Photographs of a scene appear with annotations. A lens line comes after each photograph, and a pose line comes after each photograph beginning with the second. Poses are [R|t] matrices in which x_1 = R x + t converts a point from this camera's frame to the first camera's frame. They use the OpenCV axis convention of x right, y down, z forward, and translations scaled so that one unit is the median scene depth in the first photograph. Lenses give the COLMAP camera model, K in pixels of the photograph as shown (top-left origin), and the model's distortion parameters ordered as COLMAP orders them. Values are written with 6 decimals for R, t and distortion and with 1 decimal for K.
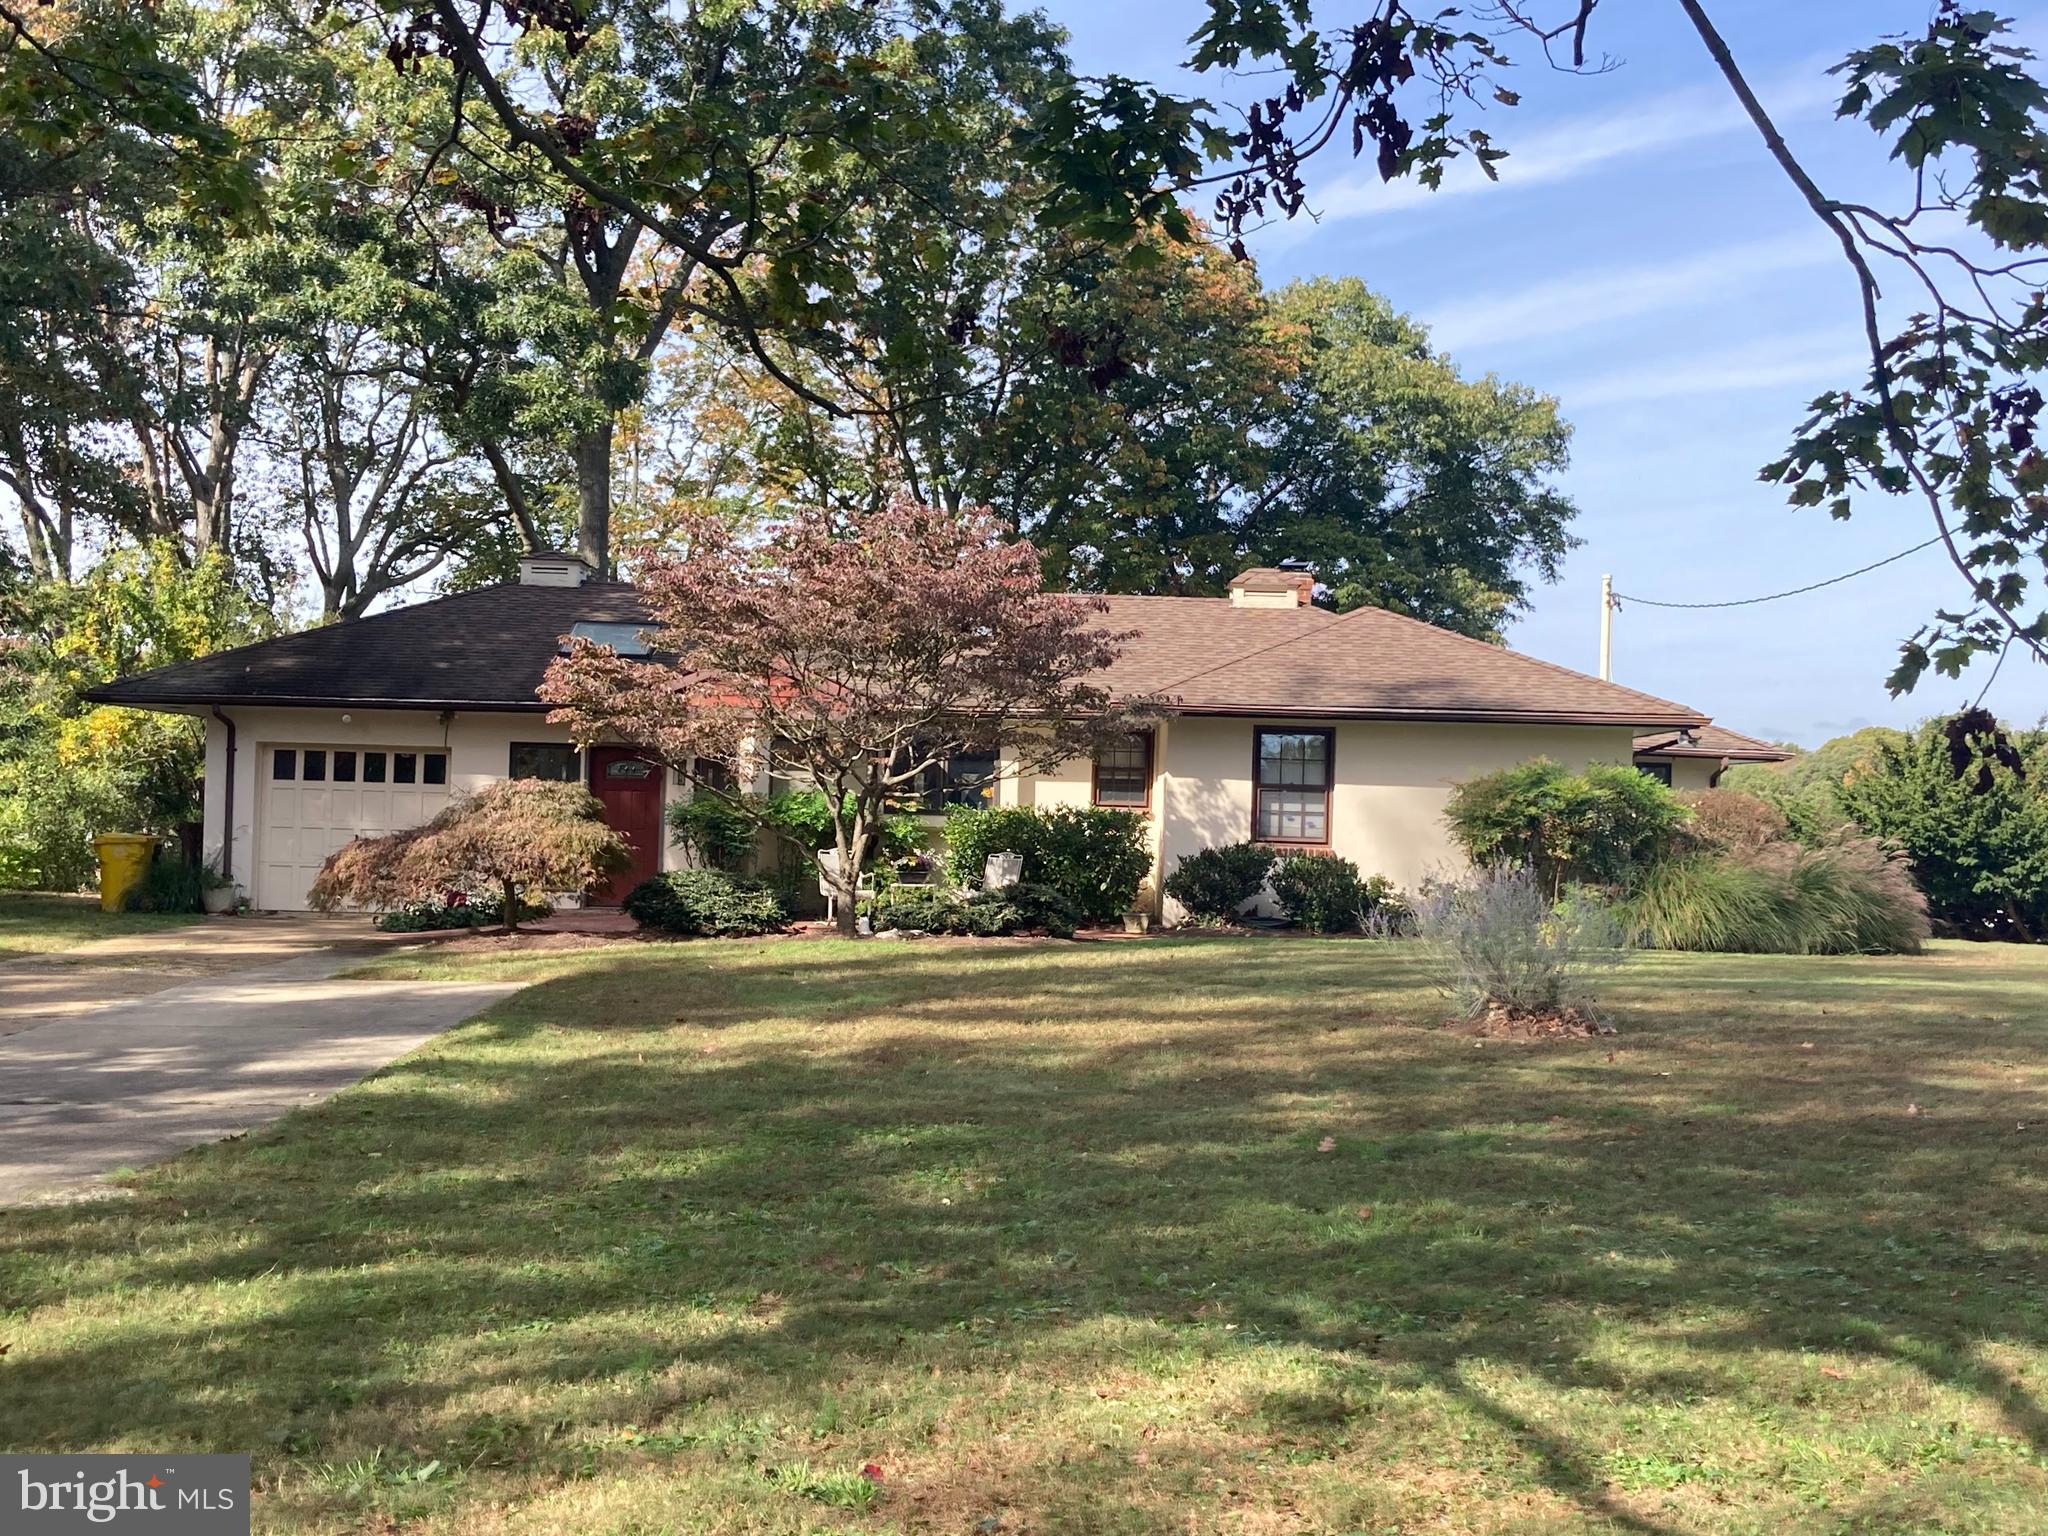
lens RADIAL K [[2433.0, 0, 1072.9], [0, 2433.0, 798.6], [0, 0, 1]] dist [0.137653, -0.402735]
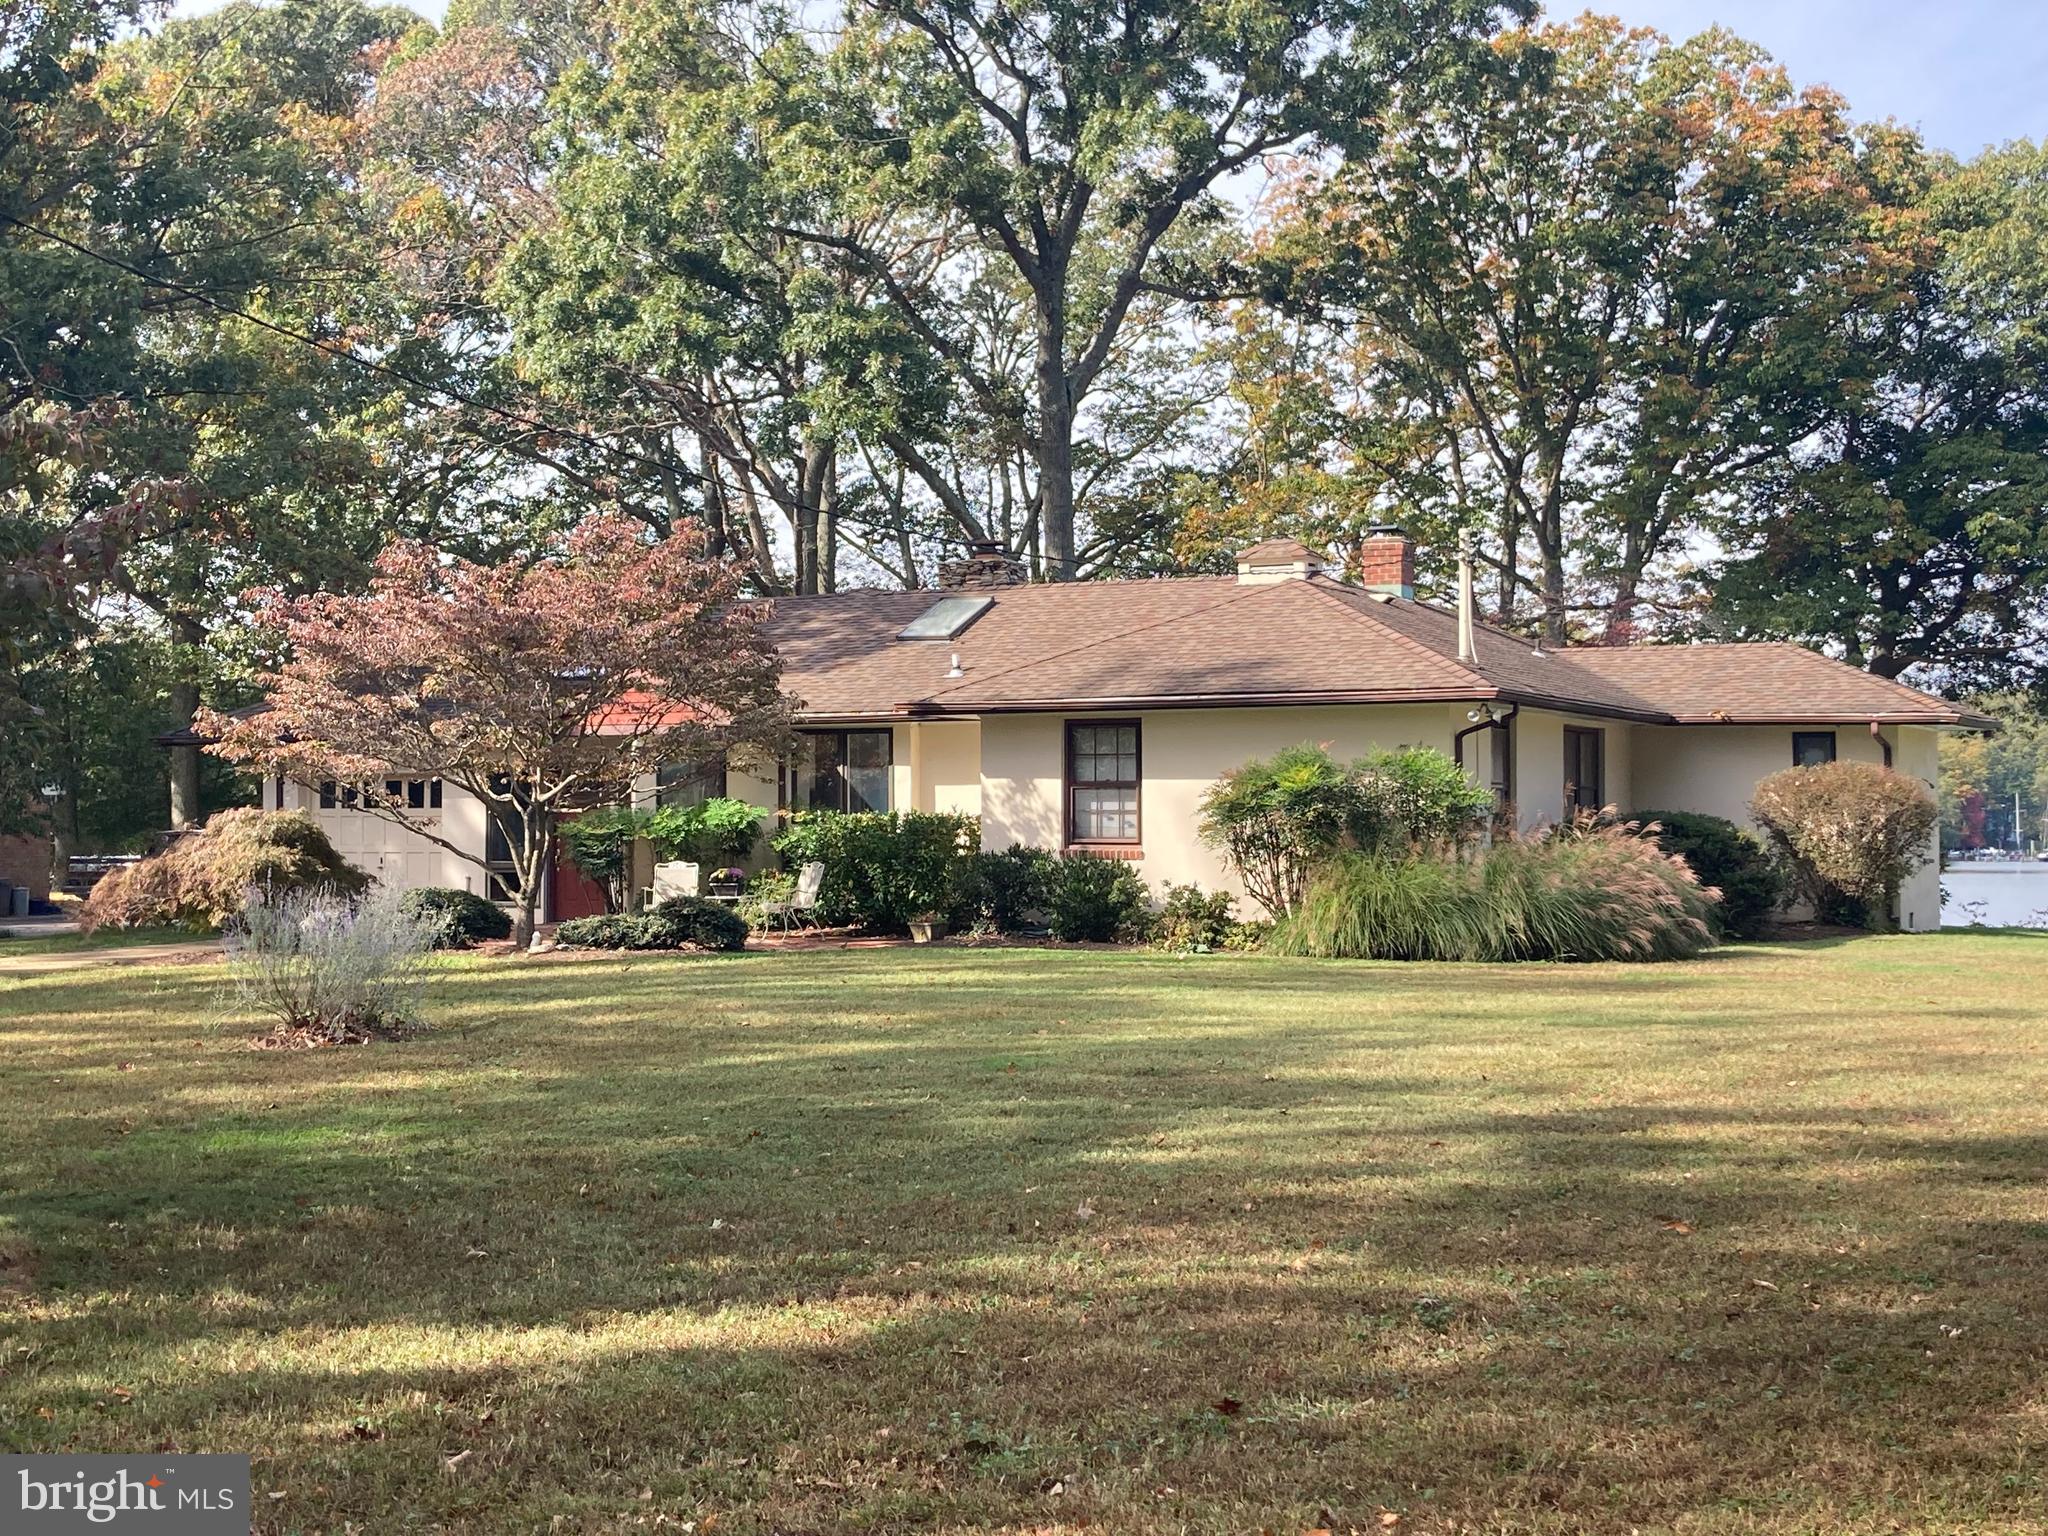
lens RADIAL K [[2684.6, 0, 1024.0], [0, 2684.6, 768.0], [0, 0, 1]] dist [0.192191, -0.579067]
pose [[0.898893, -0.039774, -0.436360, 0.550005], [0.036022, 0.999209, -0.016873, 0.005730], [0.436686, -0.000552, 0.899614, 0.066113]]
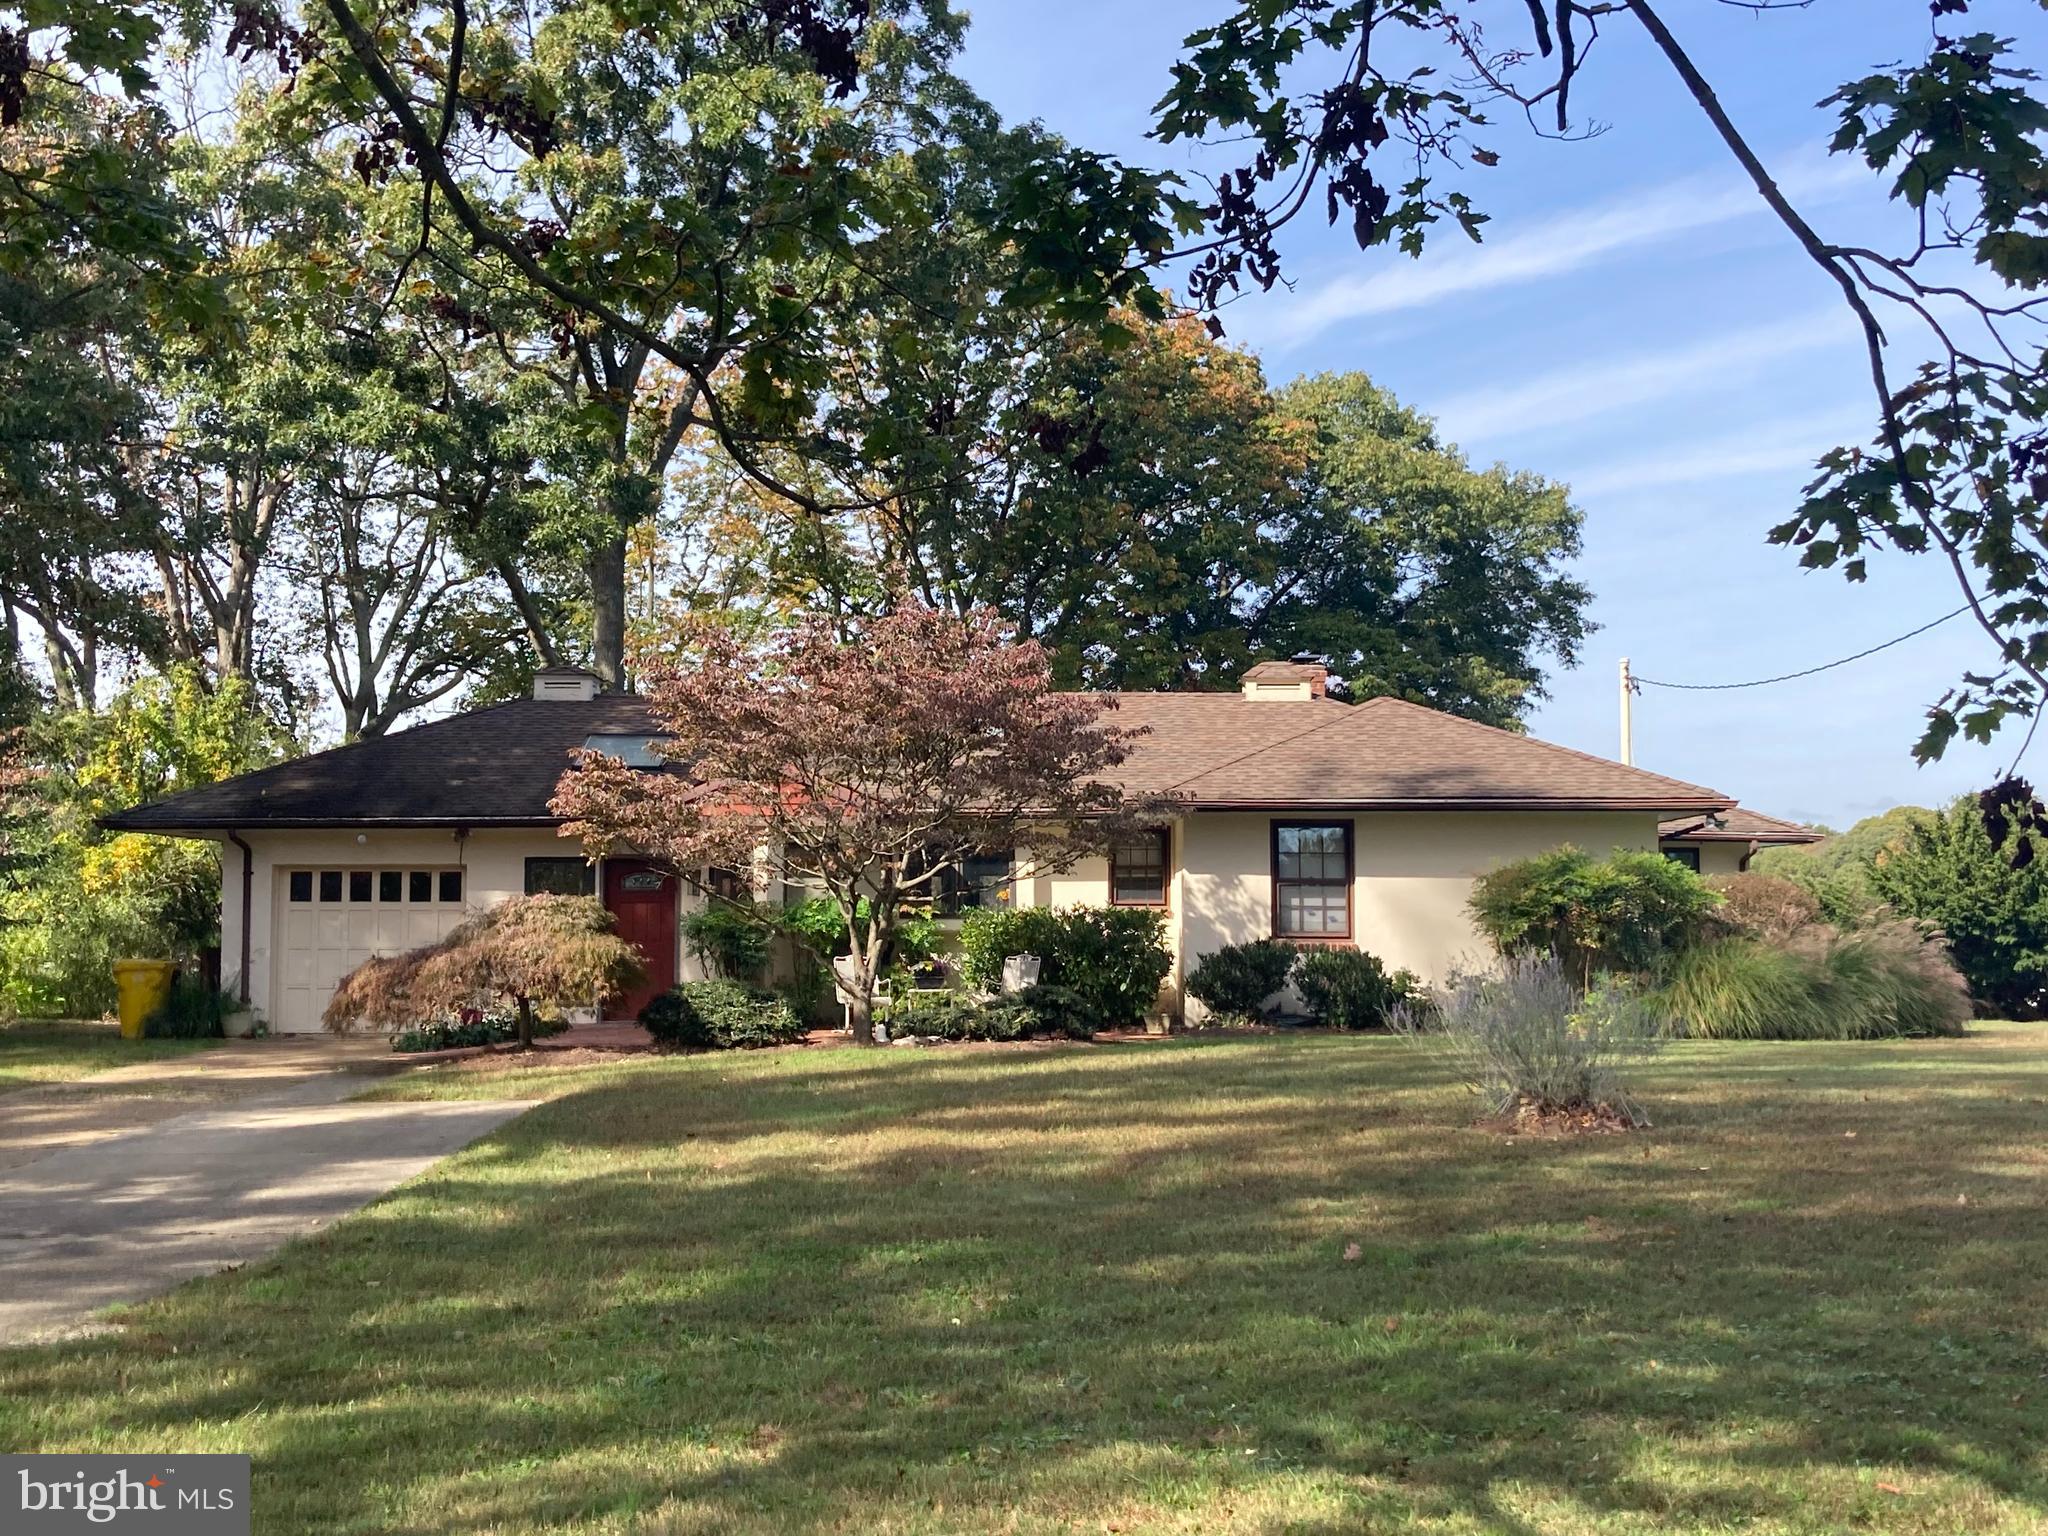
lens RADIAL K [[2438.3, 0, 1021.6], [0, 2438.3, 762.7], [0, 0, 1]] dist [0.133409, -0.401414]
pose [[0.999207, -0.027876, -0.028422, 0.002164], [0.026239, 0.998063, -0.056412, 0.000149], [0.029939, 0.055621, 0.998003, 0.006326]]
